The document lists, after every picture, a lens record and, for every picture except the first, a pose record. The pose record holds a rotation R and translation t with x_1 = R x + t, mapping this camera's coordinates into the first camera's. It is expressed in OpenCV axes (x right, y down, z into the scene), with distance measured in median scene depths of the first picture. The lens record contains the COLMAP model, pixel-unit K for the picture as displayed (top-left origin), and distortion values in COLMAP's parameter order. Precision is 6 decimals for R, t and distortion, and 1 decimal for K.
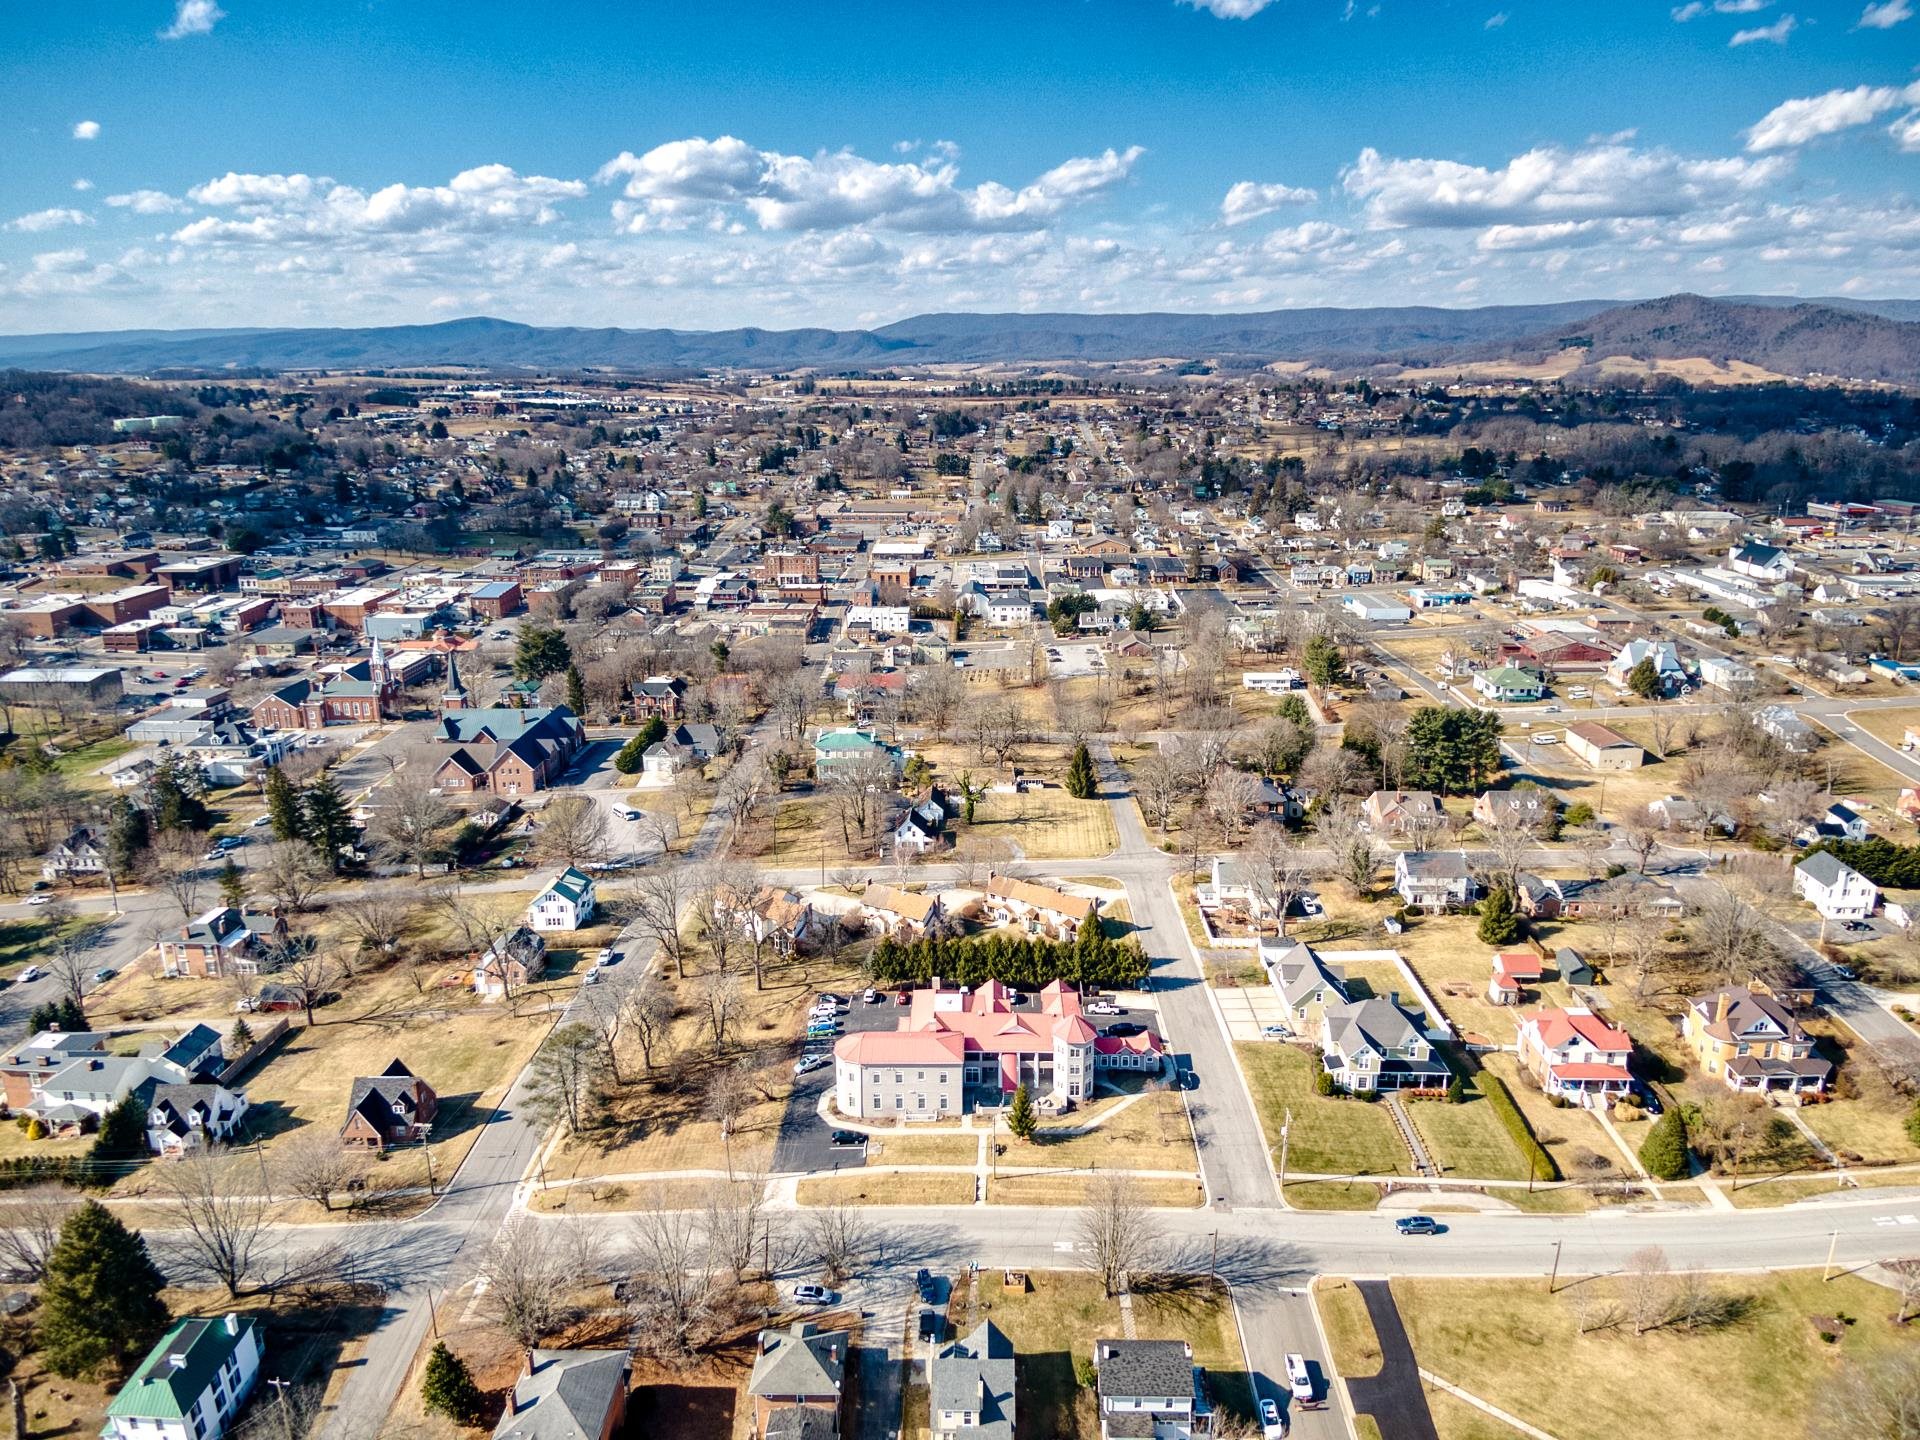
lens RADIAL K [[1262.2, 0, 960.0], [0, 1262.2, 720.0], [0, 0, 1]] dist [0.250181, -0.380812]
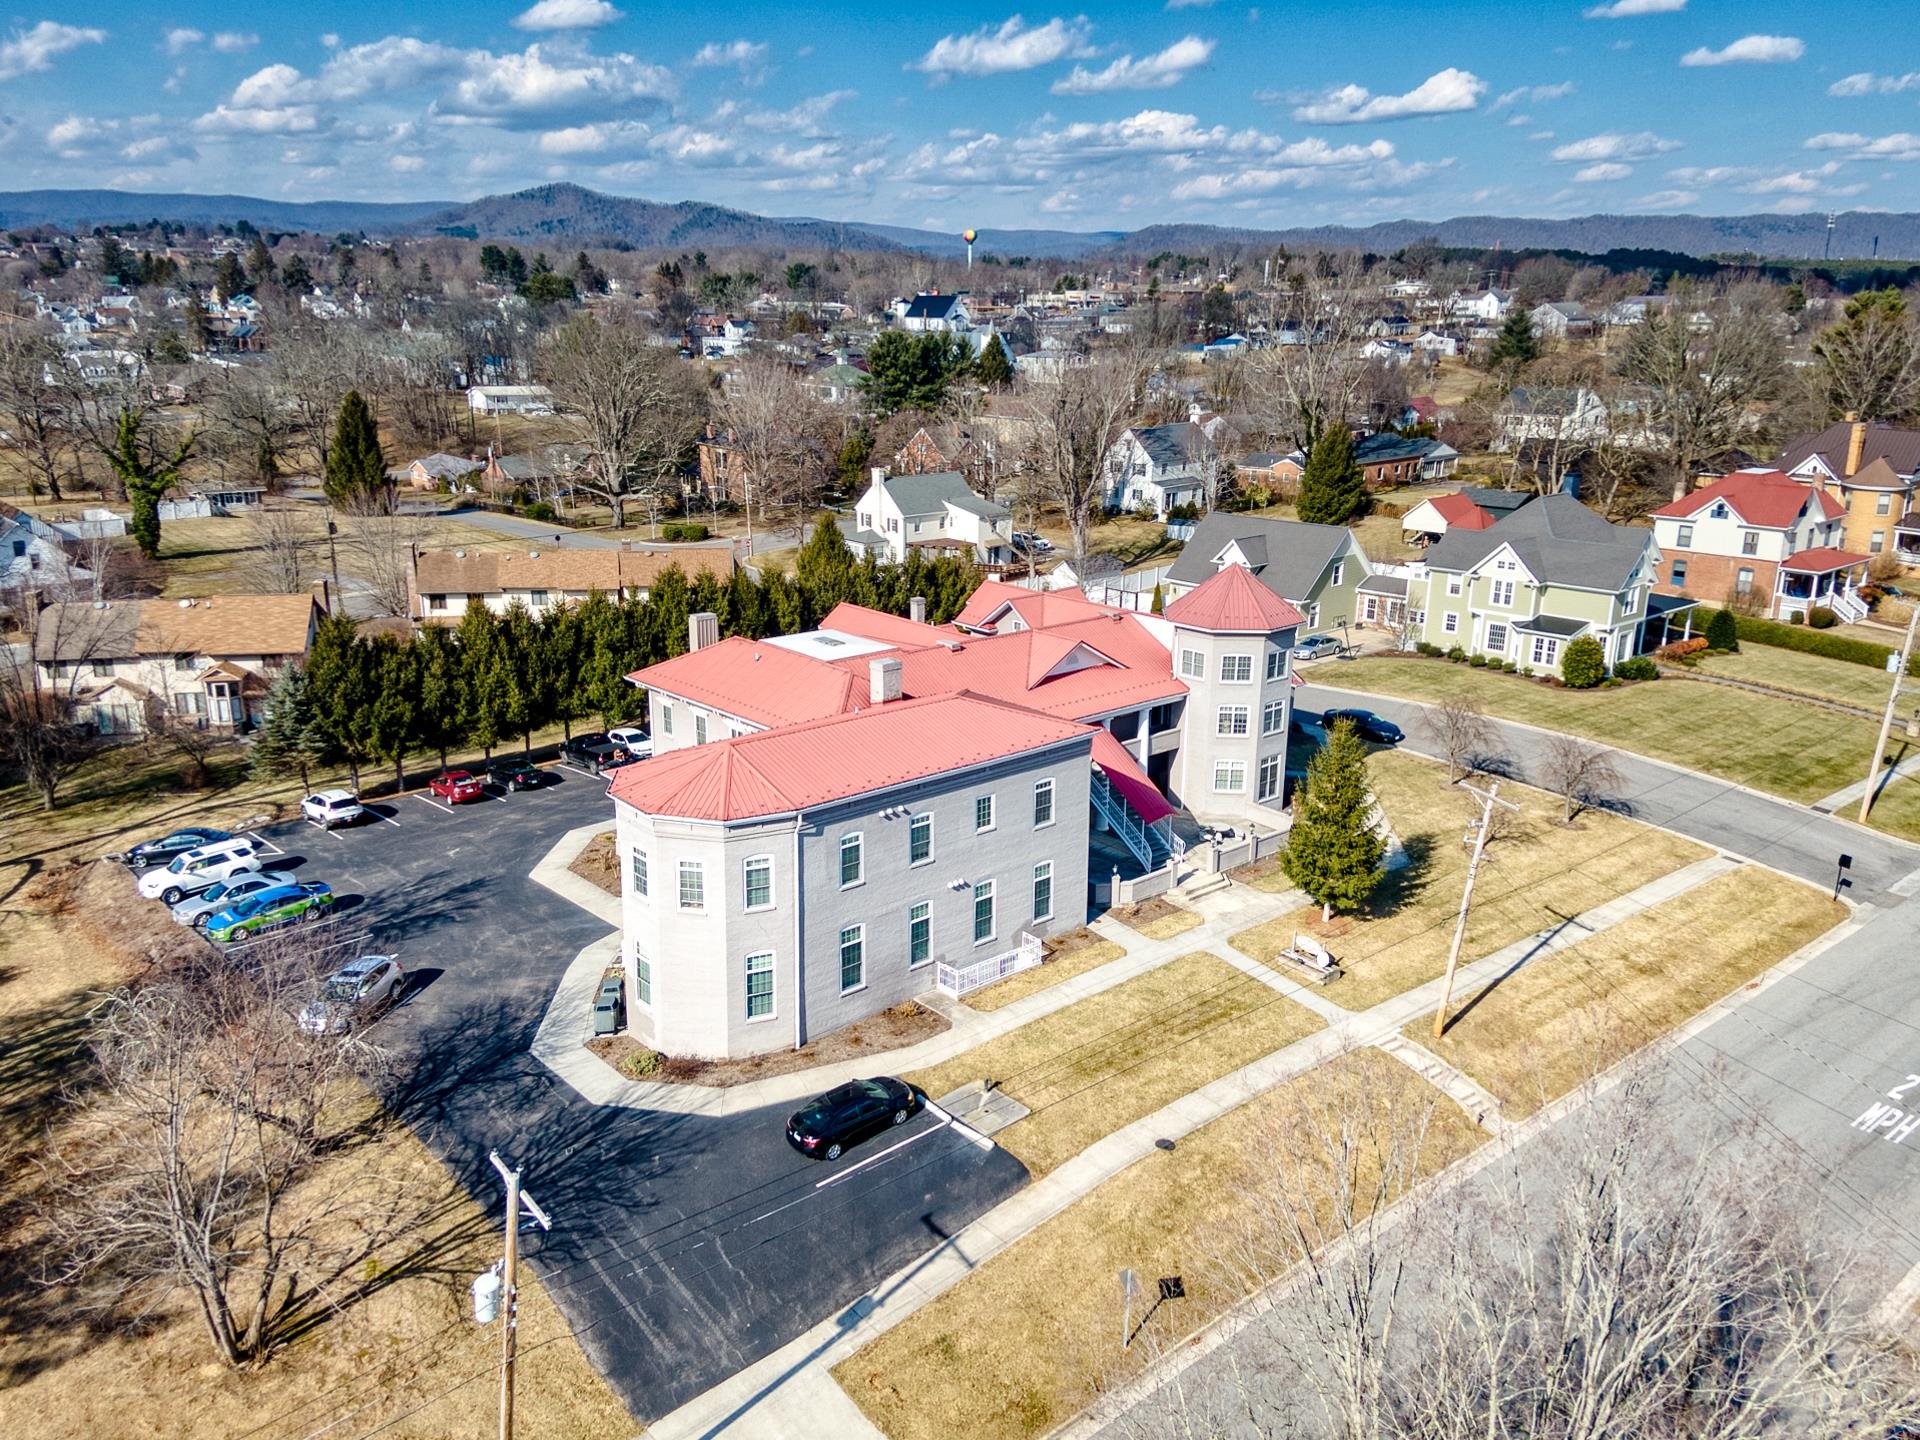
lens RADIAL K [[1471.8, 0, 960.0], [0, 1471.8, 720.0], [0, 0, 1]] dist [0.439998, -0.661677]
pose [[0.738060, -0.171499, 0.652576, -0.190779], [0.169736, 0.983248, 0.066431, 0.196607], [-0.653036, 0.061735, 0.754806, 0.639621]]
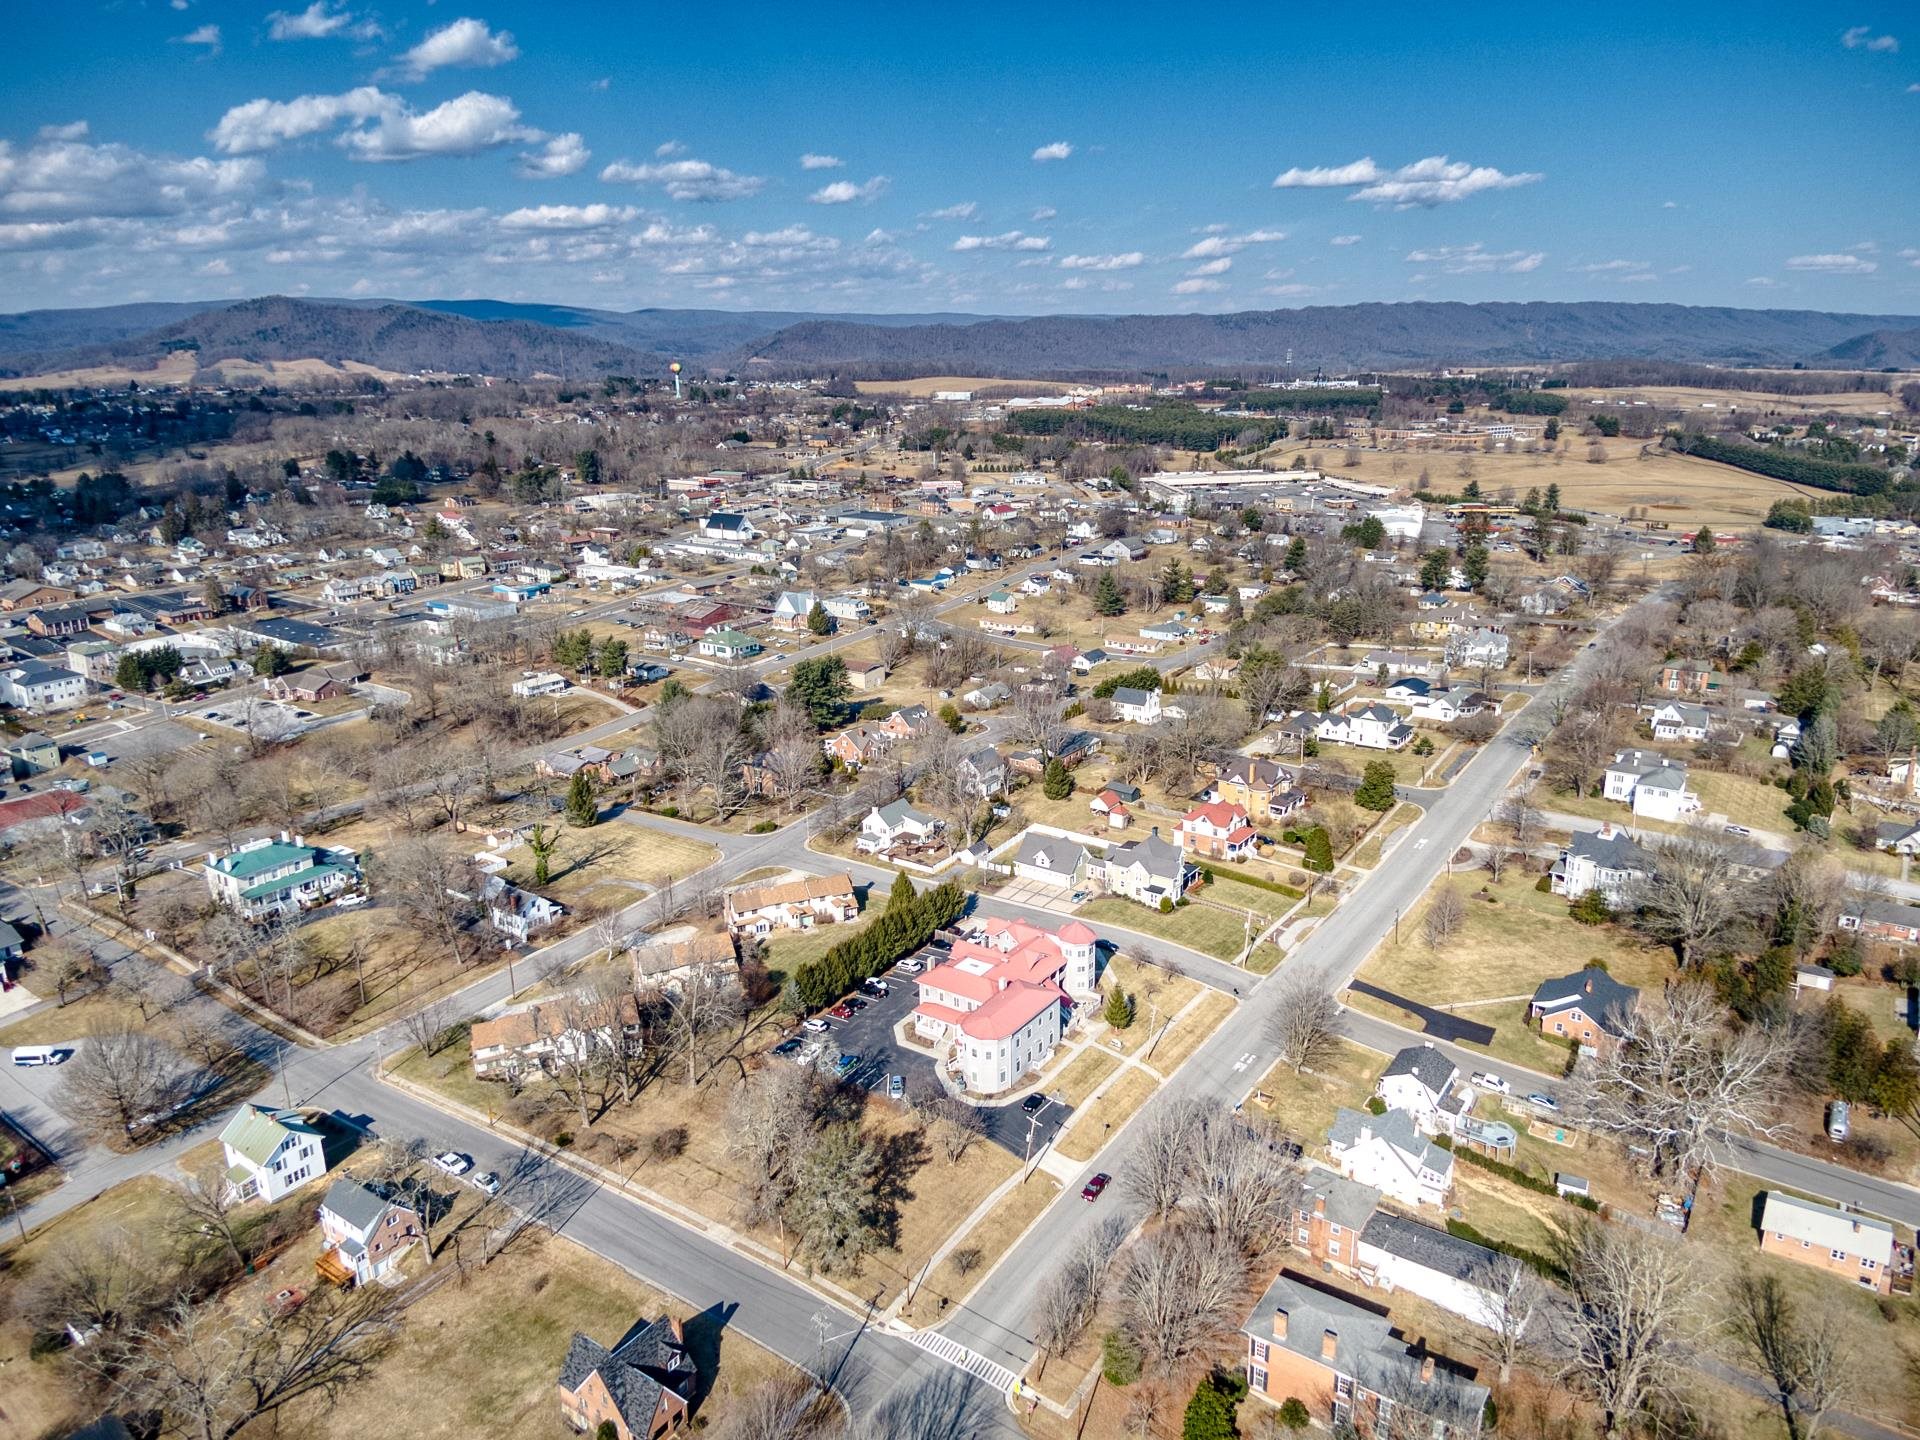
lens RADIAL K [[1262.2, 0, 960.0], [0, 1262.2, 720.0], [0, 0, 1]] dist [0.250181, -0.380812]
pose [[0.554897, -0.230910, 0.799231, -0.715072], [0.232223, 0.965512, 0.117722, -0.089164], [-0.798850, 0.120277, 0.589383, 0.327230]]
